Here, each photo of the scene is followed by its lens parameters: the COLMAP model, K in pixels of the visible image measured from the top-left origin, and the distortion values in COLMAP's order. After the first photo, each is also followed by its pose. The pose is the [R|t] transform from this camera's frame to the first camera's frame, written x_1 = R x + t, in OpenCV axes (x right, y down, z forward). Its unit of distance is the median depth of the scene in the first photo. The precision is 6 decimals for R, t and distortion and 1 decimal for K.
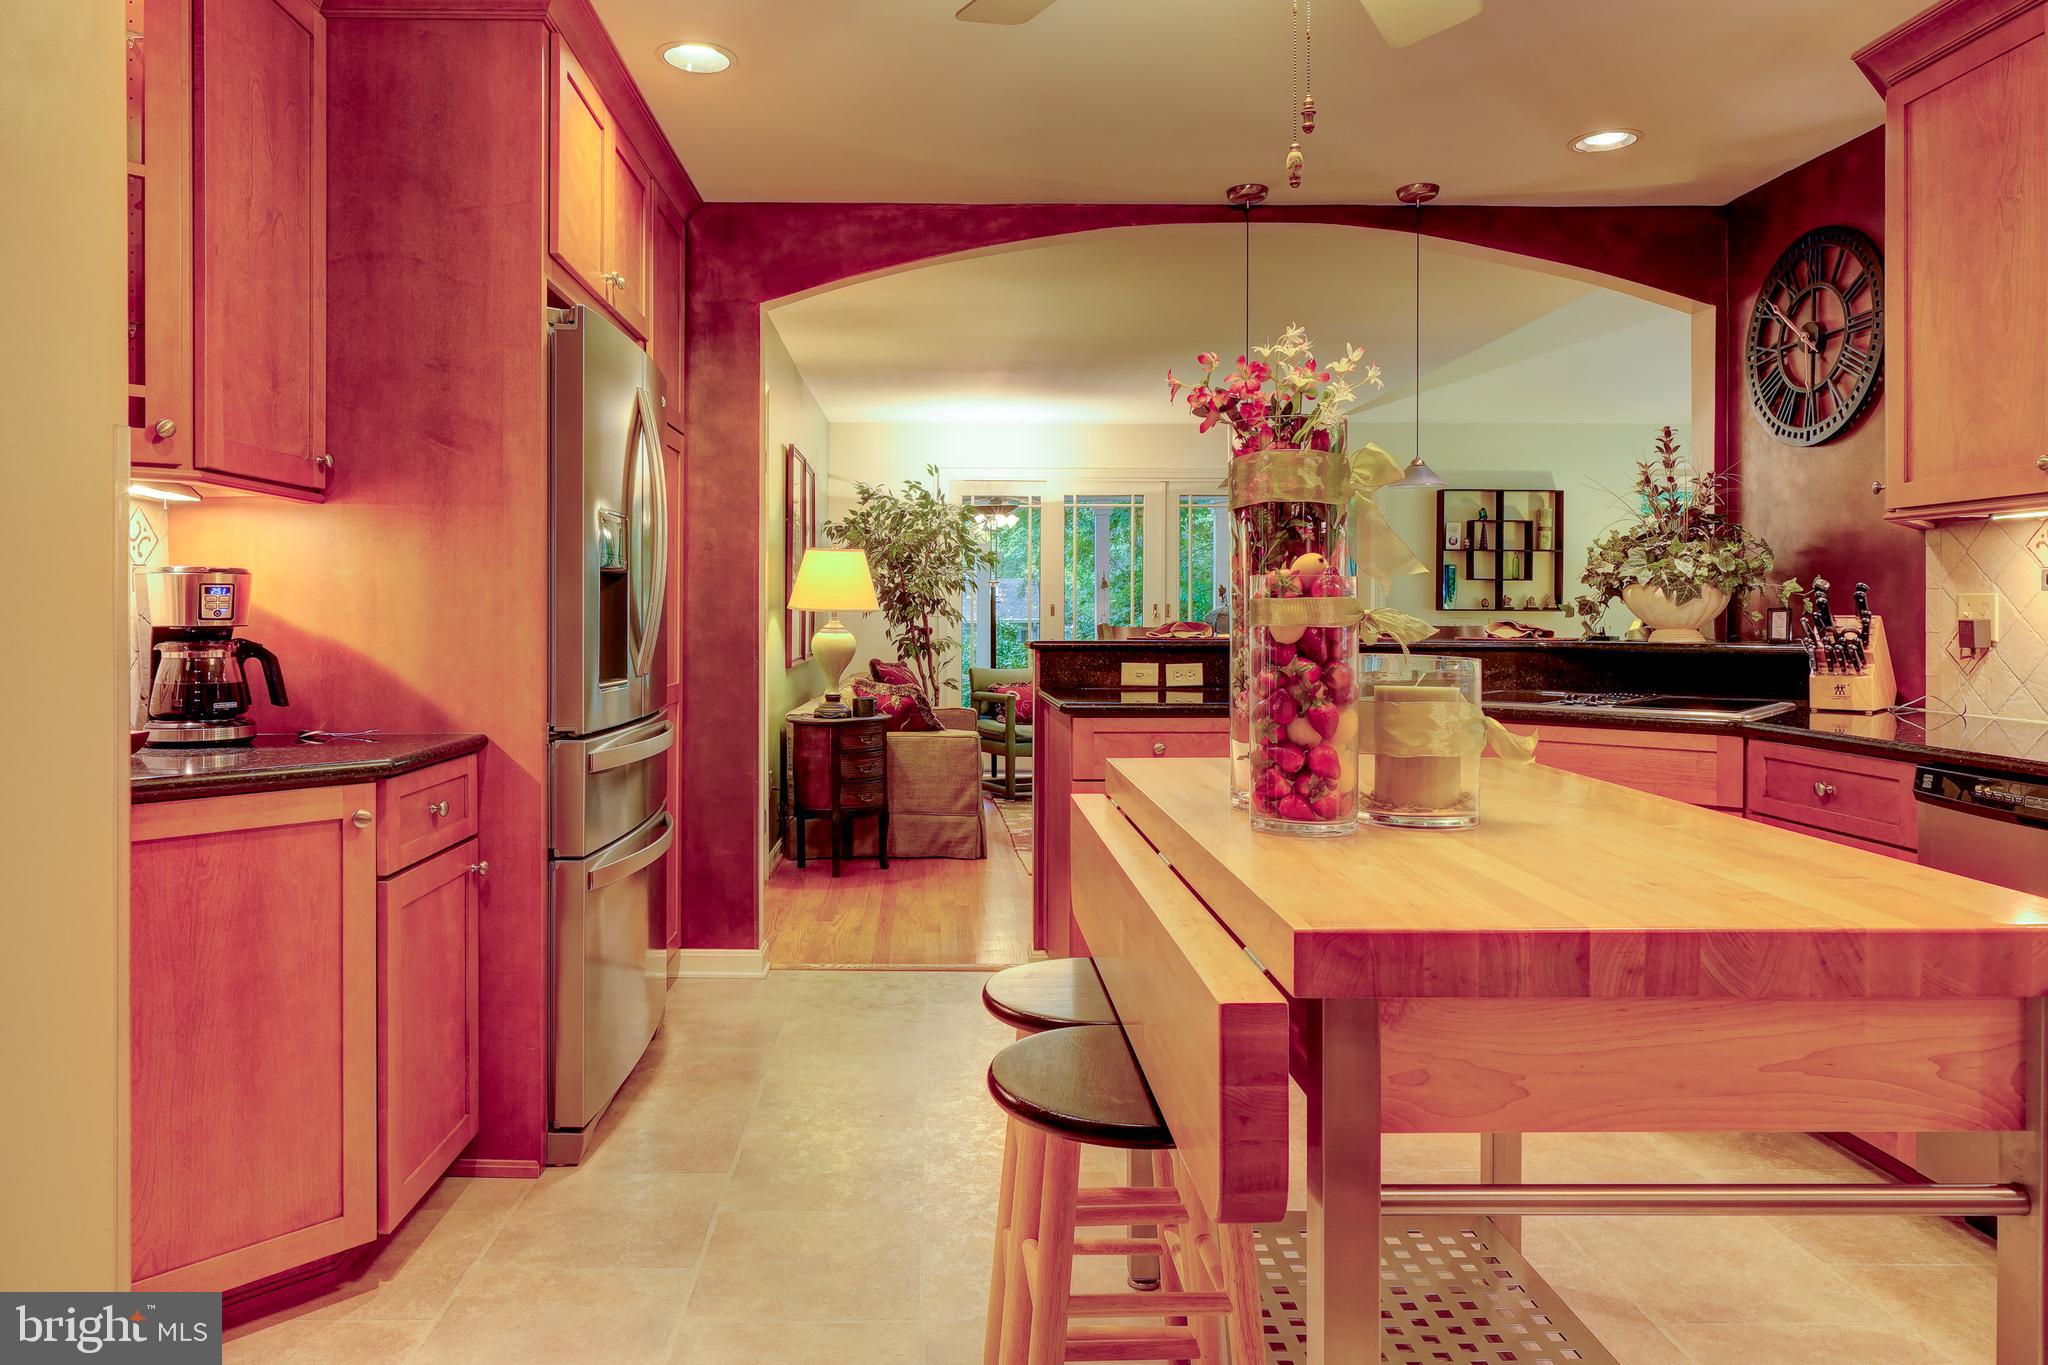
lens RADIAL K [[1388.4, 0, 955.7], [0, 1388.4, 623.4], [0, 0, 1]] dist [0.037790, -0.002799]
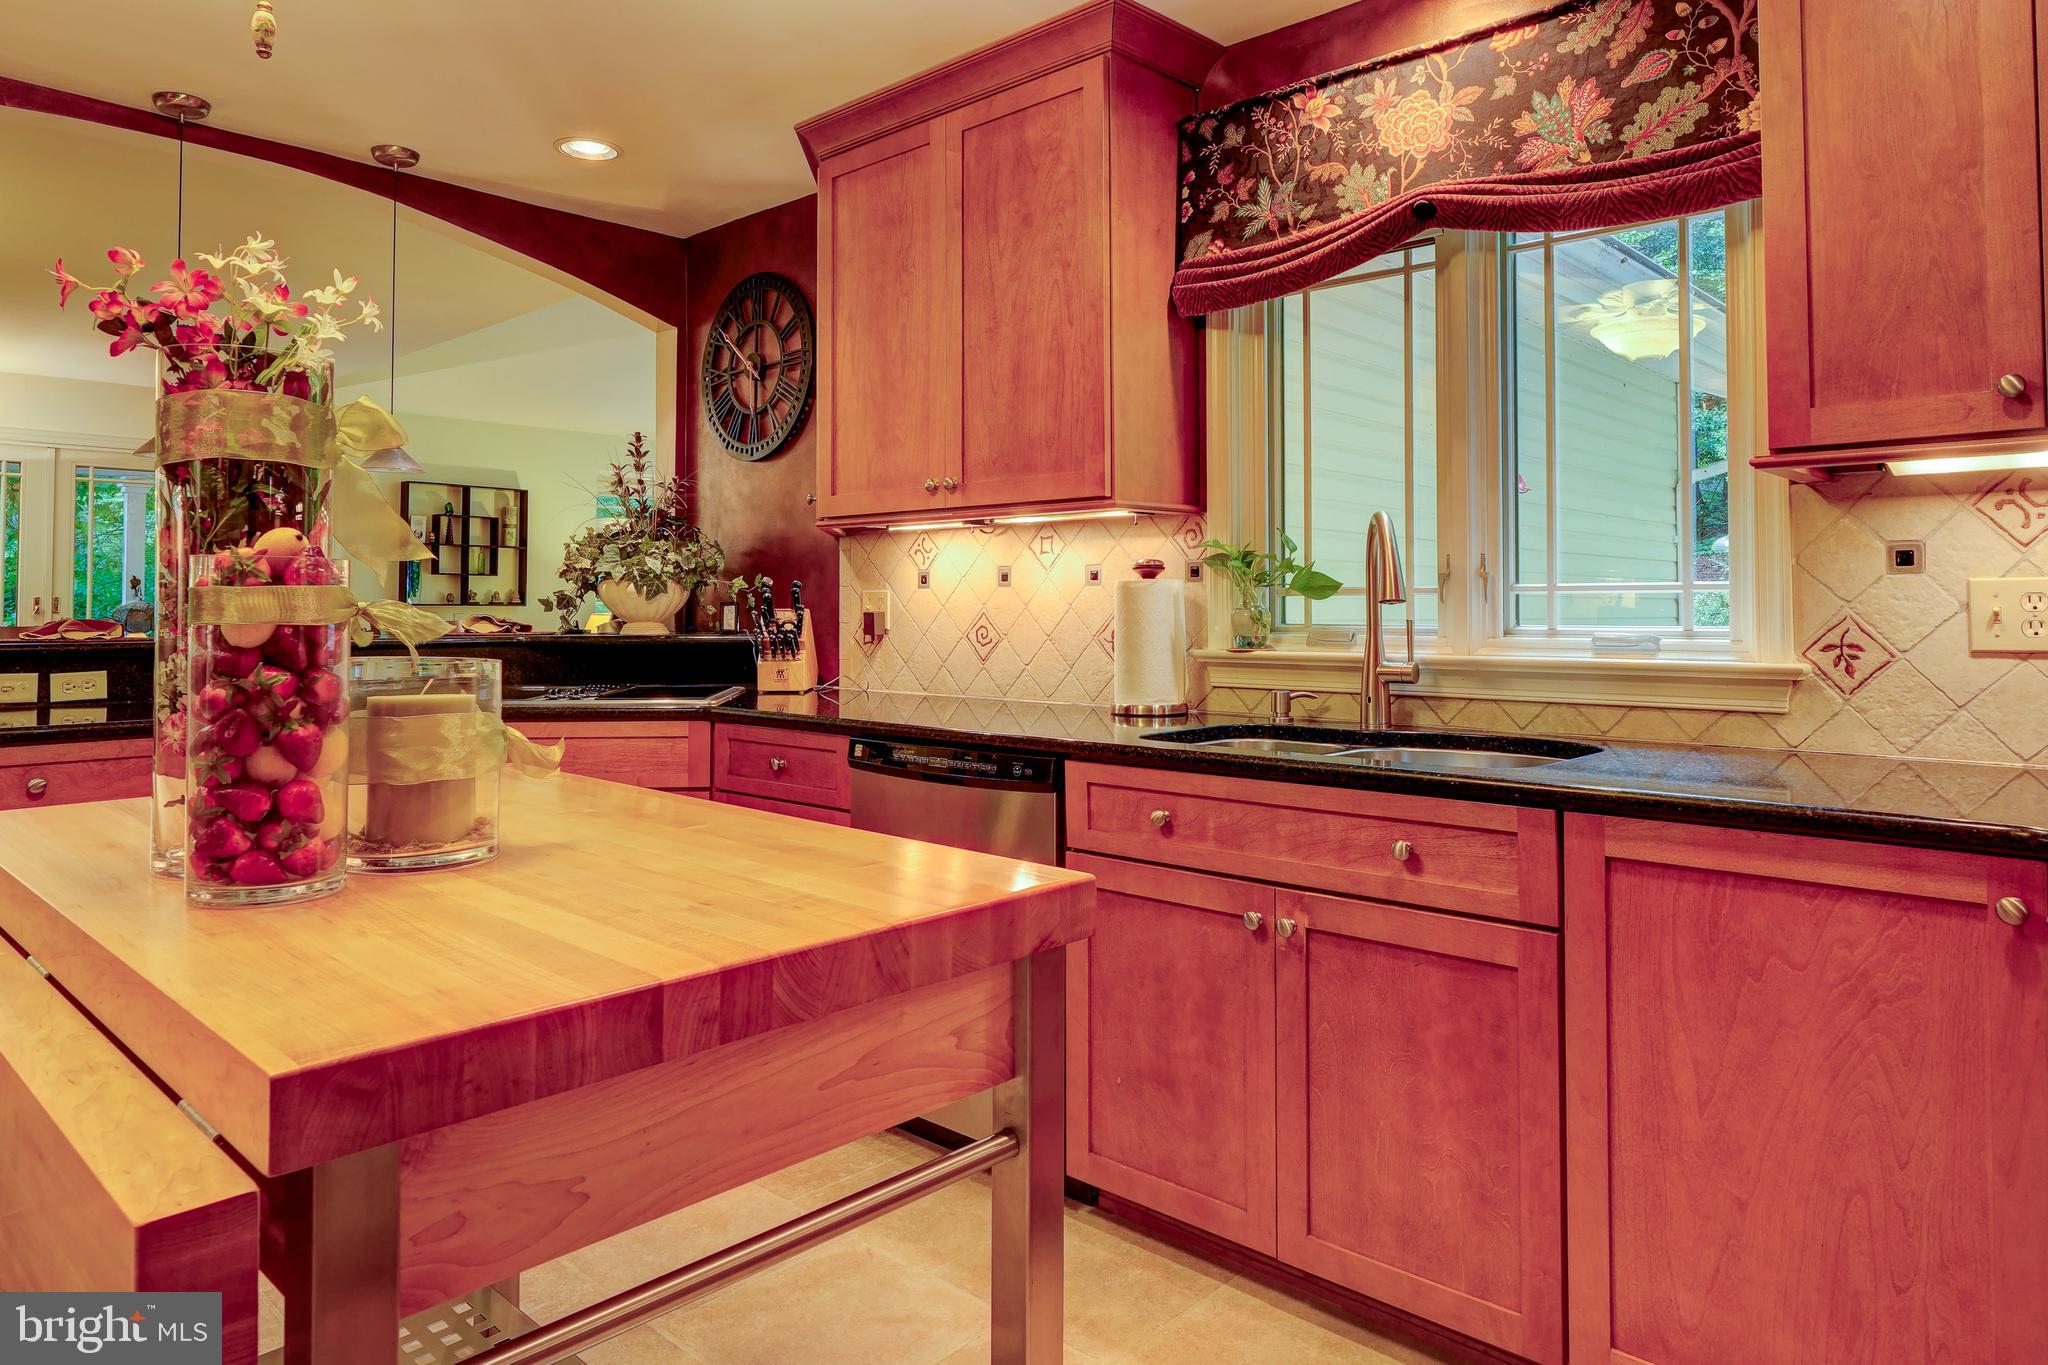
lens RADIAL K [[1294.5, 0, 1065.3], [0, 1294.5, 570.5], [0, 0, 1]] dist [-0.011842, 0.000777]
pose [[0.685114, 0.018684, 0.728197, 0.021650], [0.007816, 0.999425, -0.032997, -0.000306], [-0.728394, 0.028298, 0.684573, 0.127538]]
